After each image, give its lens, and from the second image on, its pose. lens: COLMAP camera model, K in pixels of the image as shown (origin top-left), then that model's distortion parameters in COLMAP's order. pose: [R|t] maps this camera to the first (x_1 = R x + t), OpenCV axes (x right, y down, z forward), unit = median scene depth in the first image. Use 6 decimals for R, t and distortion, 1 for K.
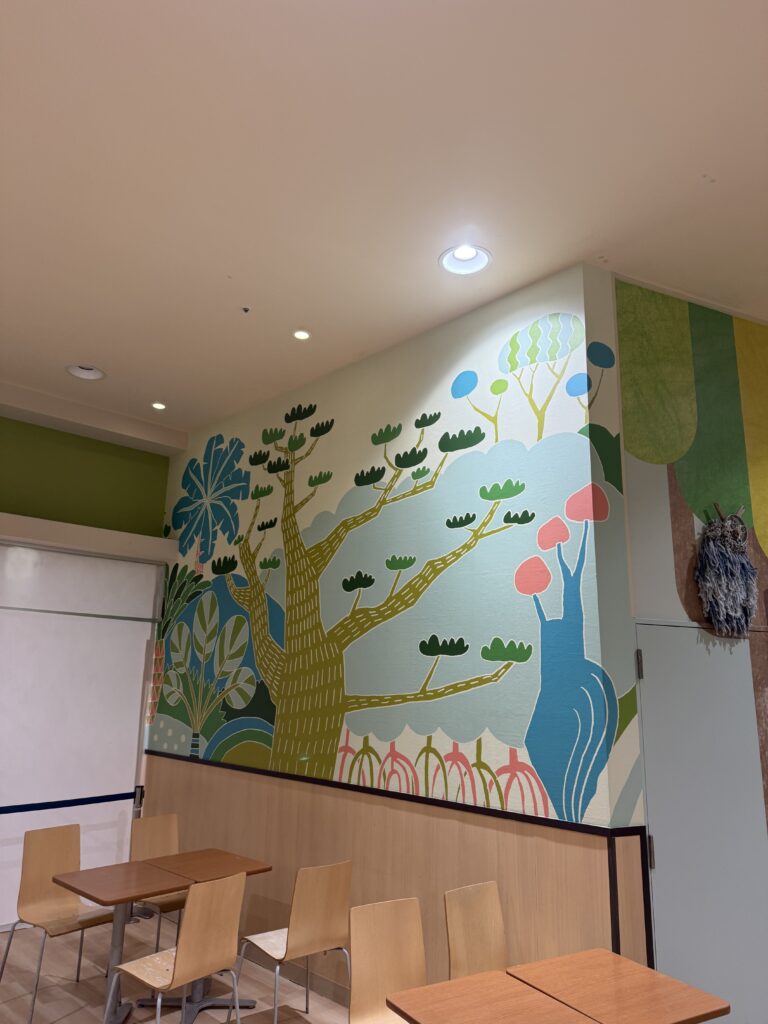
lens RADIAL K [[733.4, 0, 384.0], [0, 733.4, 512.0], [0, 0, 1]] dist [-0.002042, -0.000619]
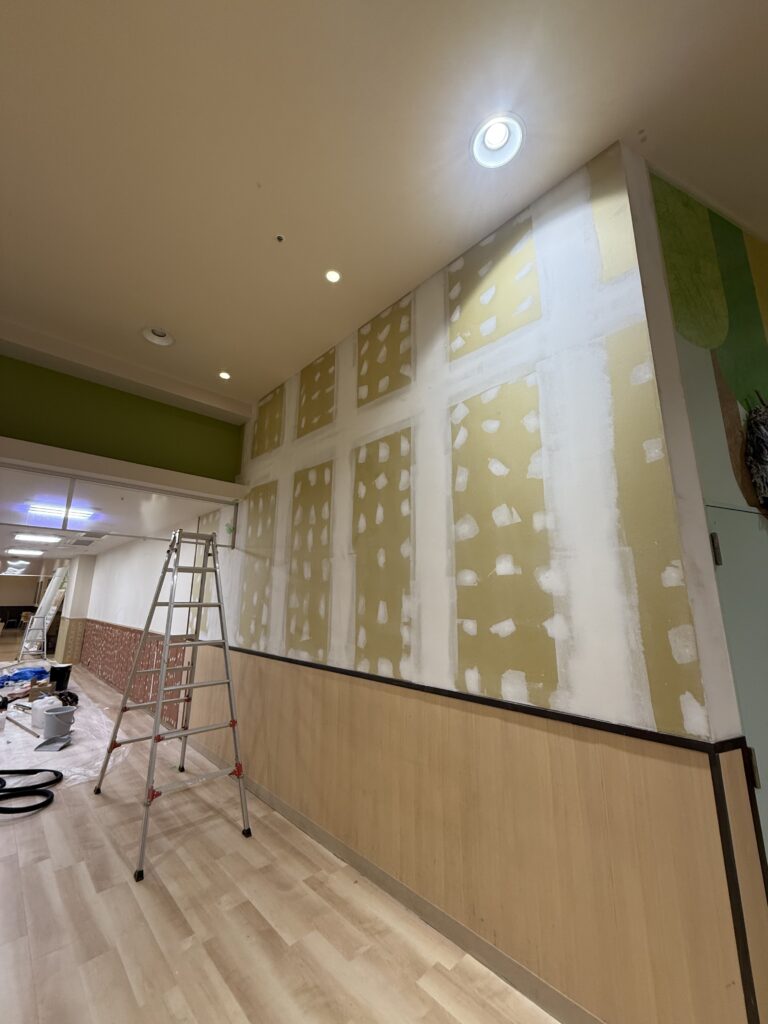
lens RADIAL K [[406.8, 0, 384.0], [0, 406.8, 512.0], [0, 0, 1]] dist [-0.000562, -0.000052]
pose [[0.999778, -0.018090, -0.010764, -0.042463], [0.018225, 0.999754, 0.012602, 0.136842], [0.010533, -0.012795, 0.999863, 0.463876]]
